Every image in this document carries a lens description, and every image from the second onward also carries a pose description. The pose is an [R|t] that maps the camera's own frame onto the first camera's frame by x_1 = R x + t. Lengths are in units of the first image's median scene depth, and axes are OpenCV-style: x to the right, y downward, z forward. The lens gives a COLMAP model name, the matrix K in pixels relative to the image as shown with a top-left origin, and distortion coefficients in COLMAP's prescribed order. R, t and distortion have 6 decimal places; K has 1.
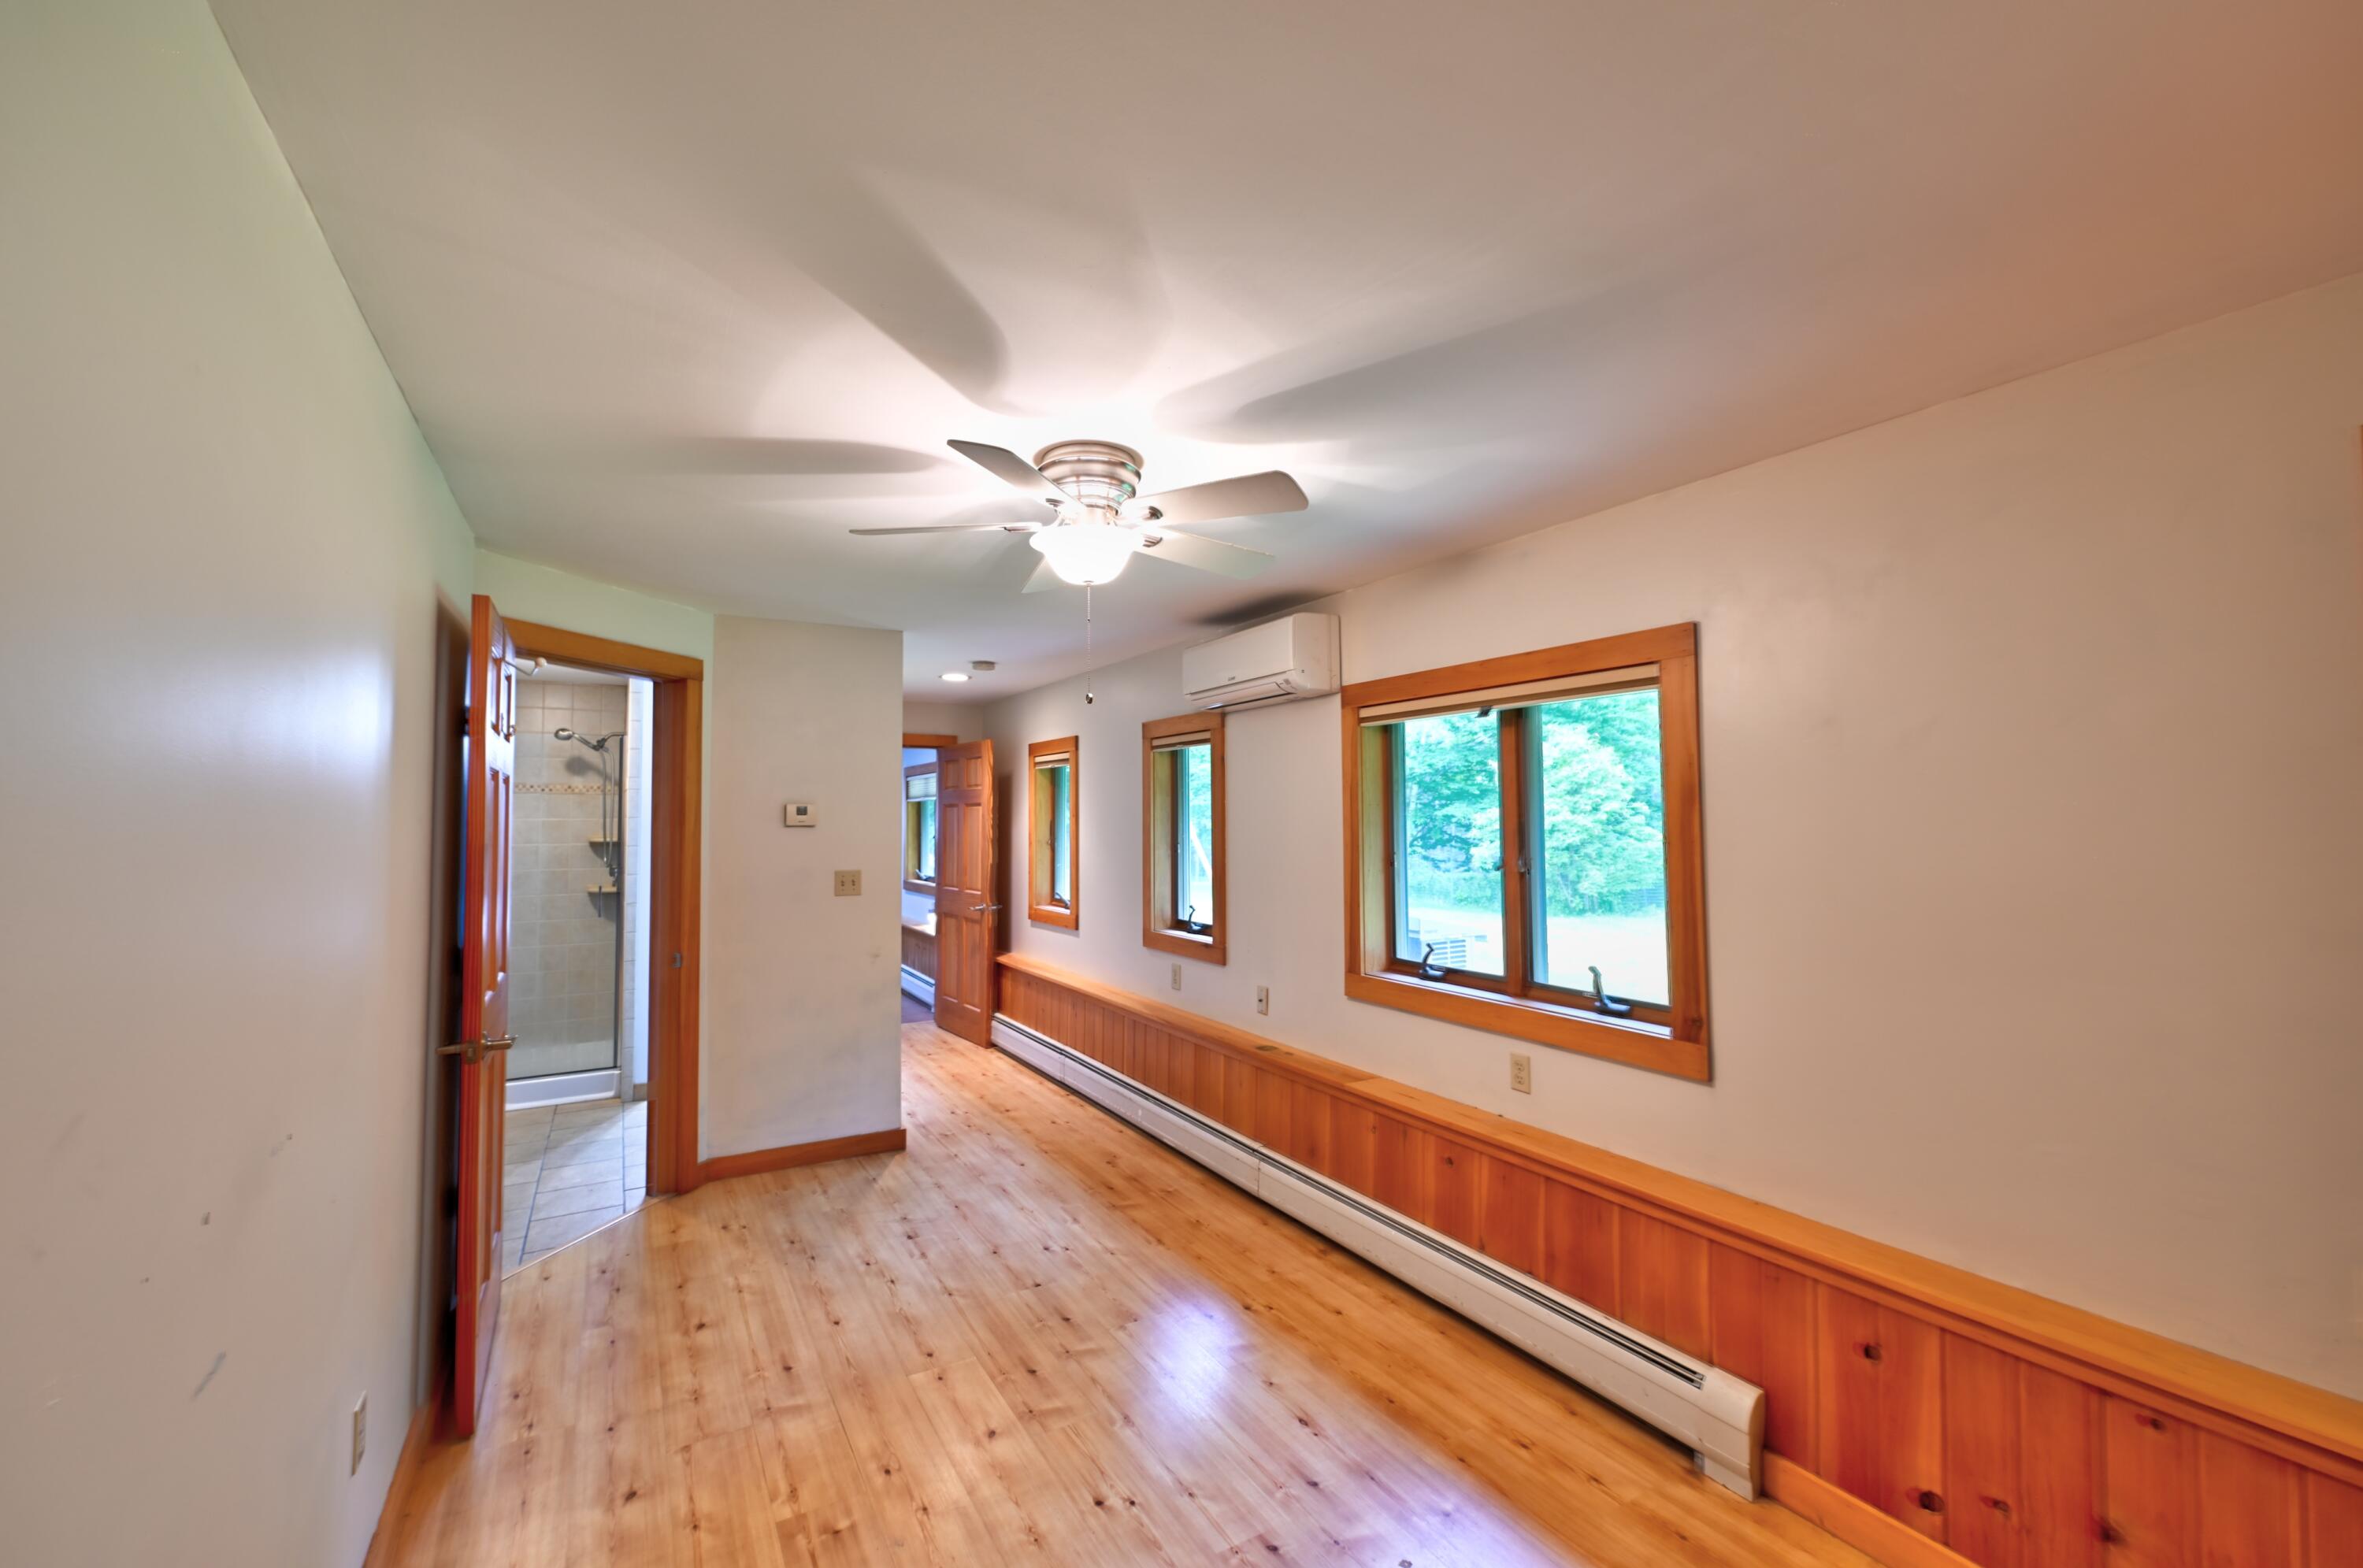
lens RADIAL K [[925.3, 0, 1188.3], [0, 925.3, 788.7], [0, 0, 1]] dist [-0.000862, -0.000685]
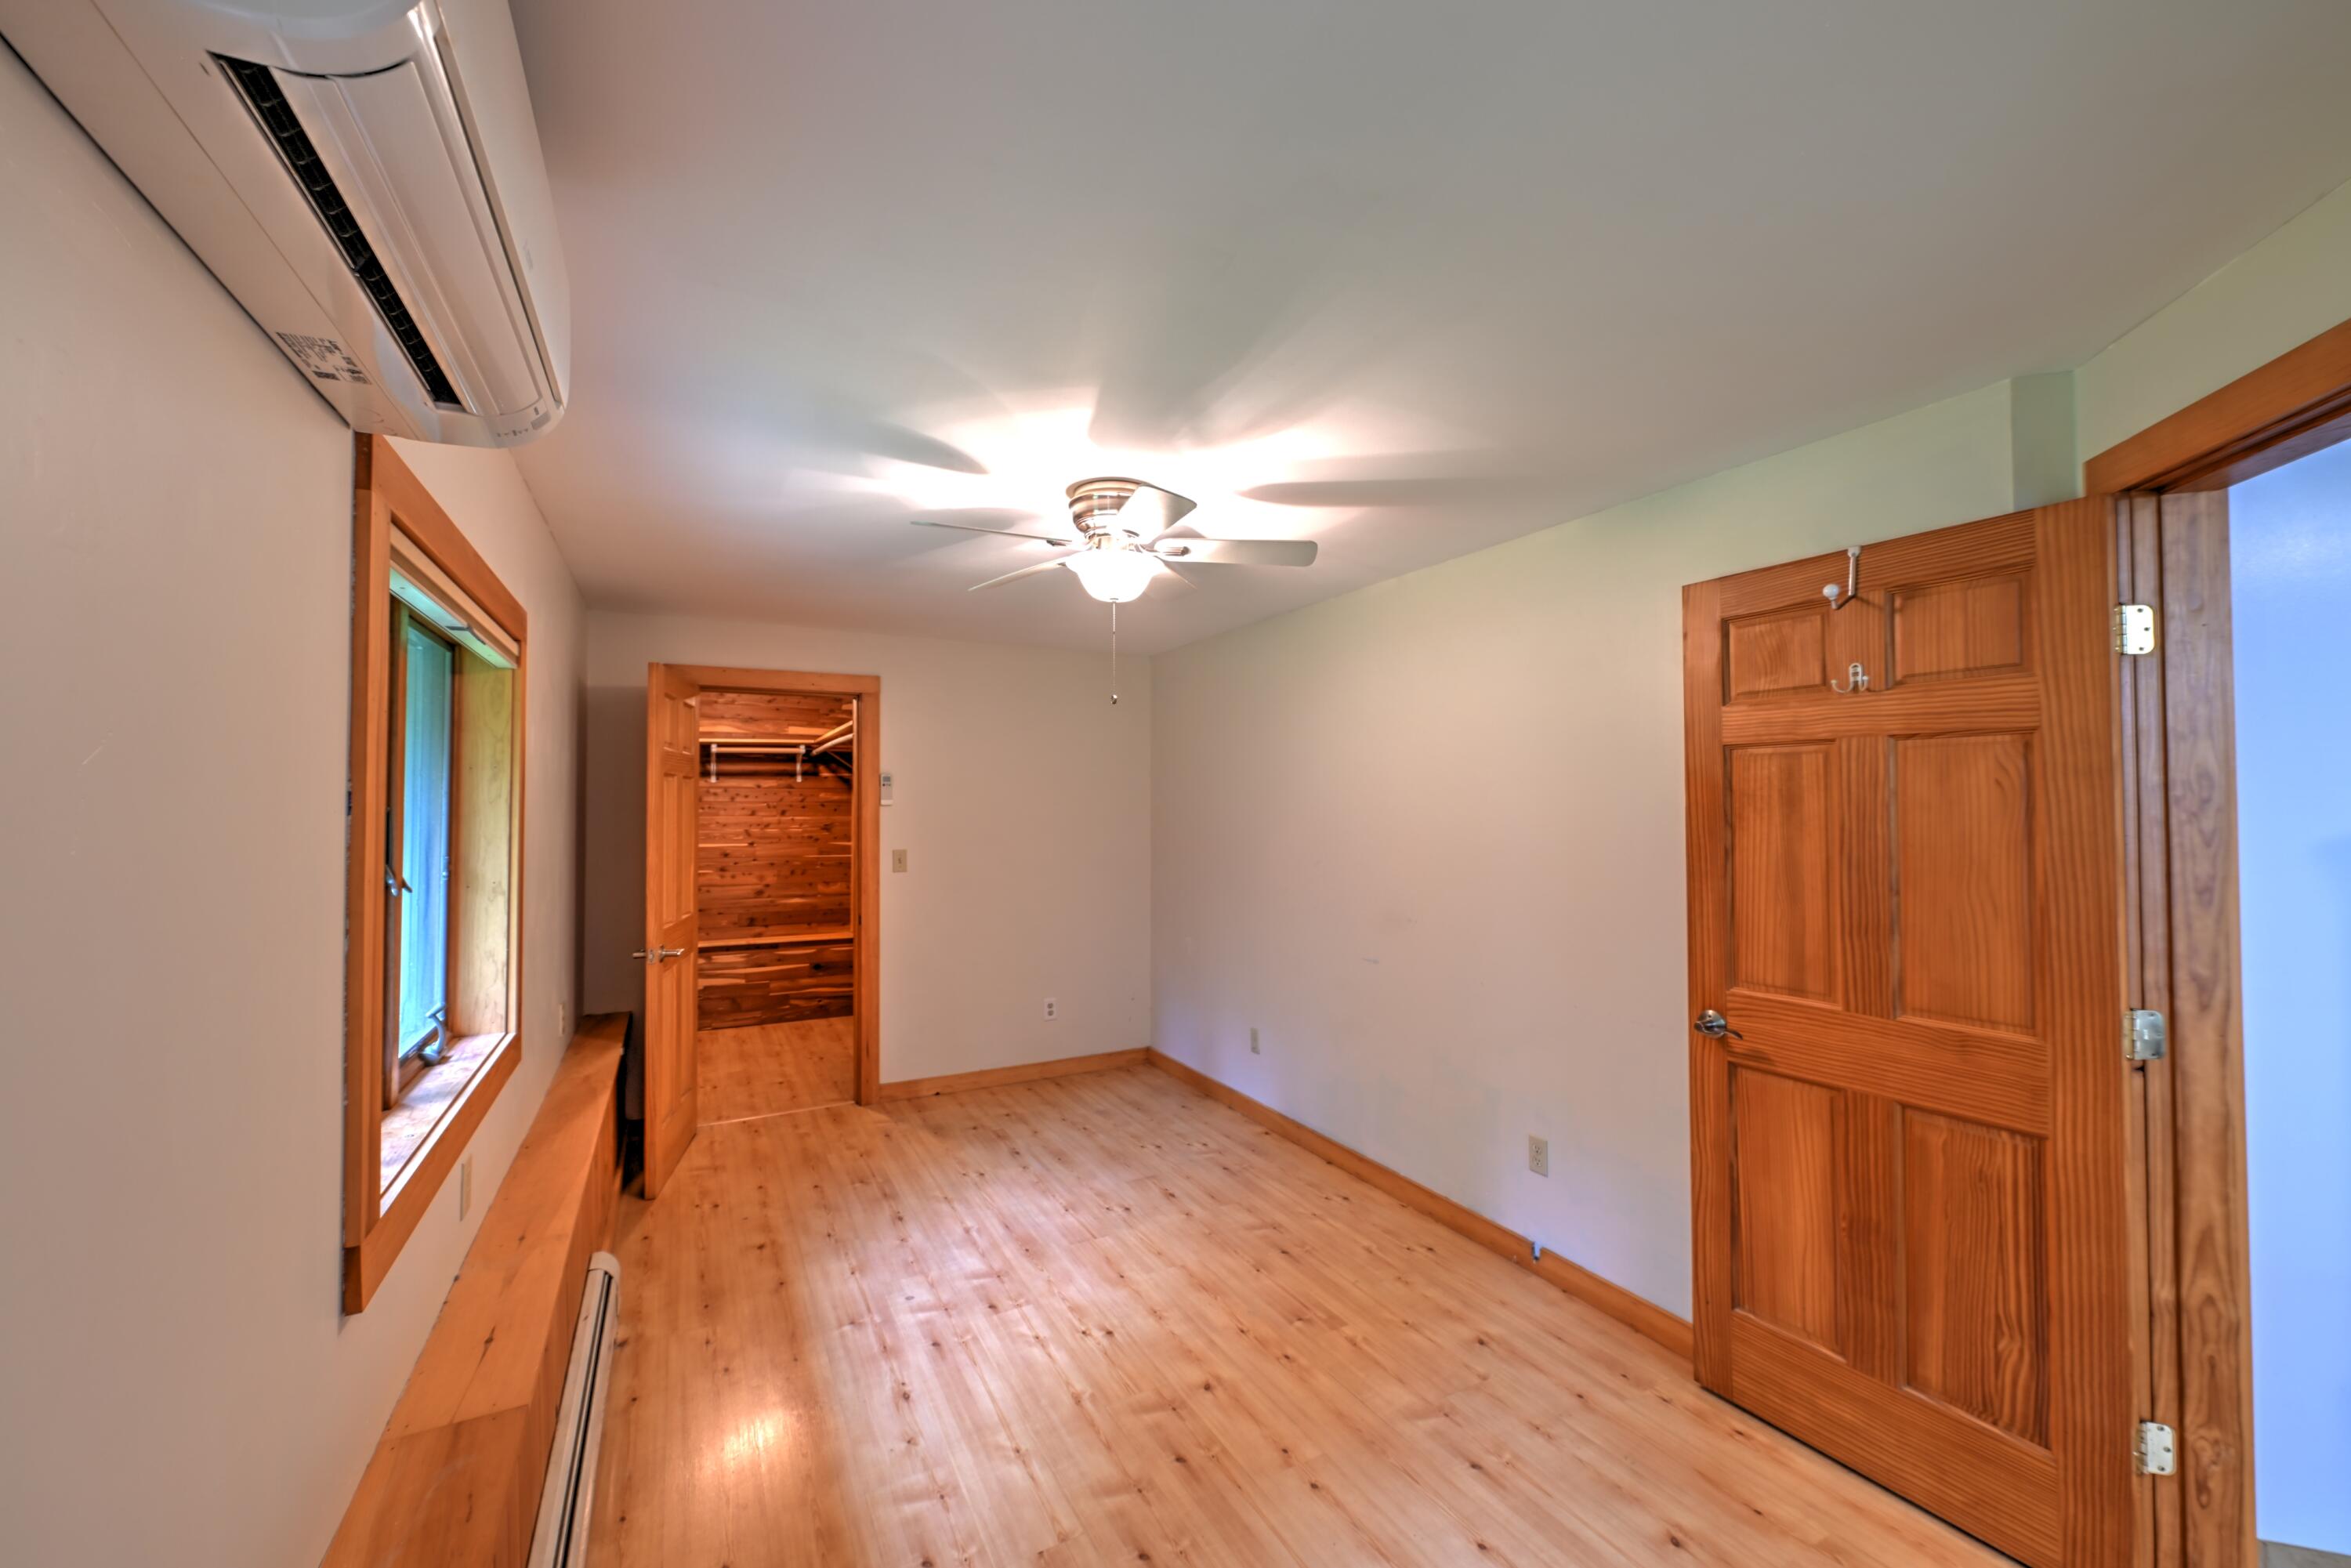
lens RADIAL K [[920.9, 0, 1173.4], [0, 920.9, 784.0], [0, 0, 1]] dist [-0.002012, -0.001003]
pose [[-0.997891, 0.006685, 0.064563, -0.237677], [0.002861, 0.998246, -0.059132, 0.072779], [-0.064845, -0.058823, -0.996160, 2.017186]]
